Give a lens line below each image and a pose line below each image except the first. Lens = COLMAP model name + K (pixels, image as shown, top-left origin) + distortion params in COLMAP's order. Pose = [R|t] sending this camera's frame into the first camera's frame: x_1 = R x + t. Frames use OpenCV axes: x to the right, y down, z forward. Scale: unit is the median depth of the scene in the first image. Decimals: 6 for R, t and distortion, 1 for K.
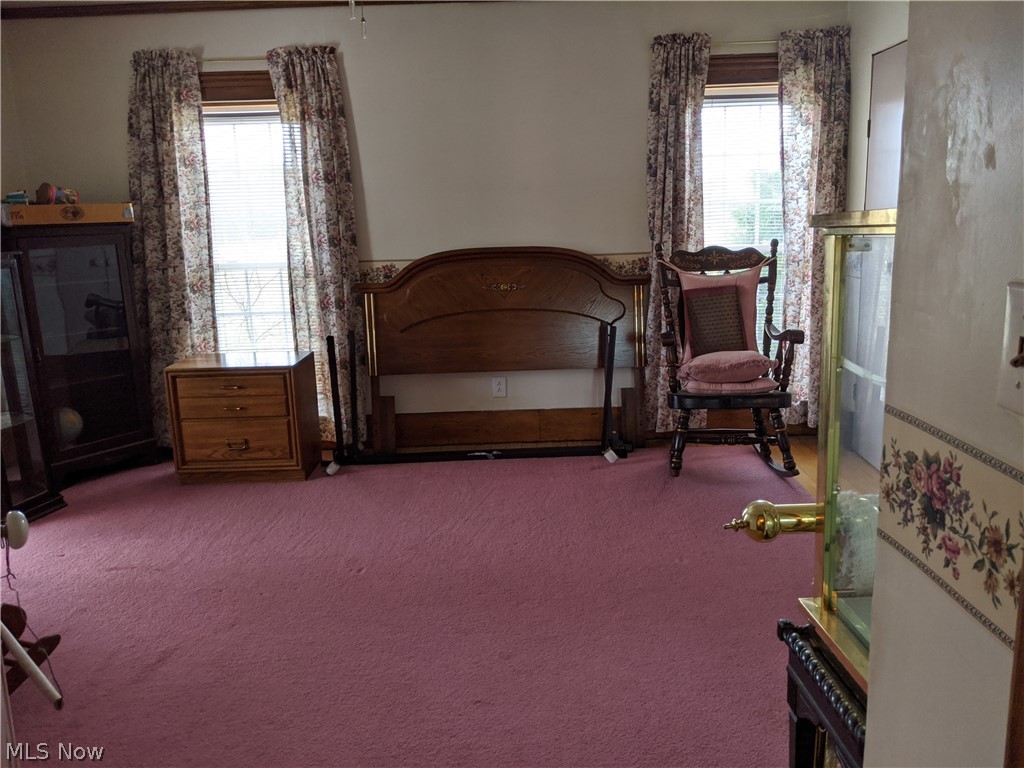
lens RADIAL K [[818.9, 0, 510.9], [0, 818.9, 381.8], [0, 0, 1]] dist [0.002846, -0.006225]
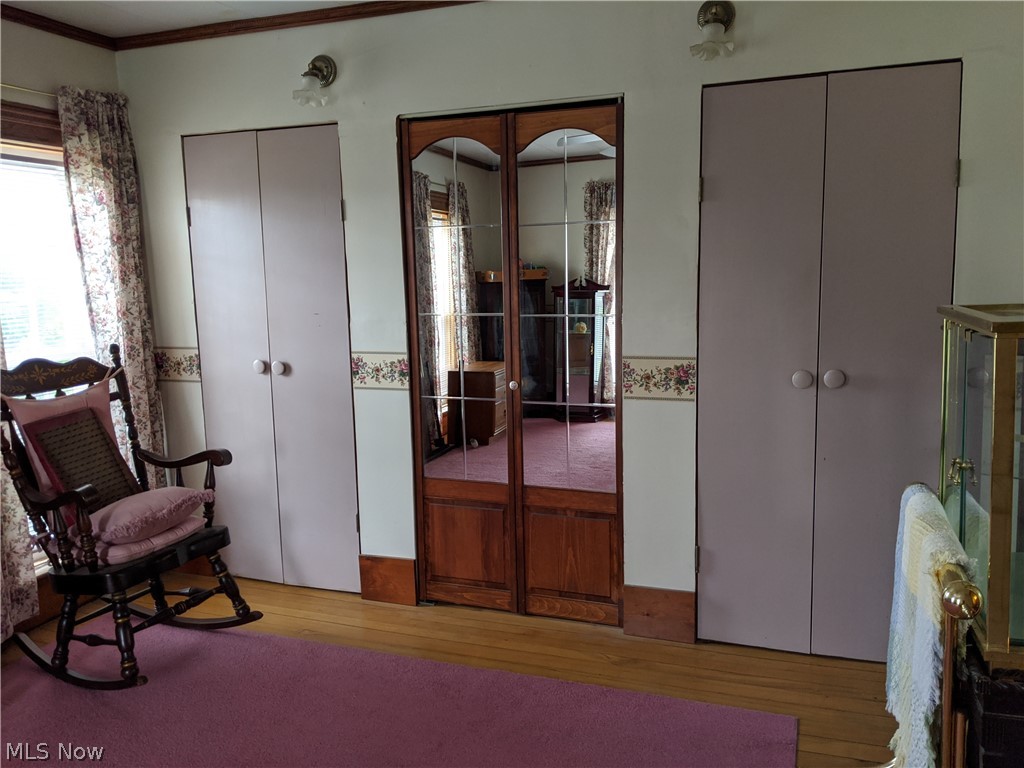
lens RADIAL K [[818.9, 0, 511.1], [0, 818.9, 382.8], [0, 0, 1]] dist [0.002846, -0.006225]
pose [[0.384879, -0.105100, 0.916964, -0.250104], [0.207360, 0.977944, 0.025054, -0.076662], [-0.899372, 0.180499, 0.398184, 0.343992]]
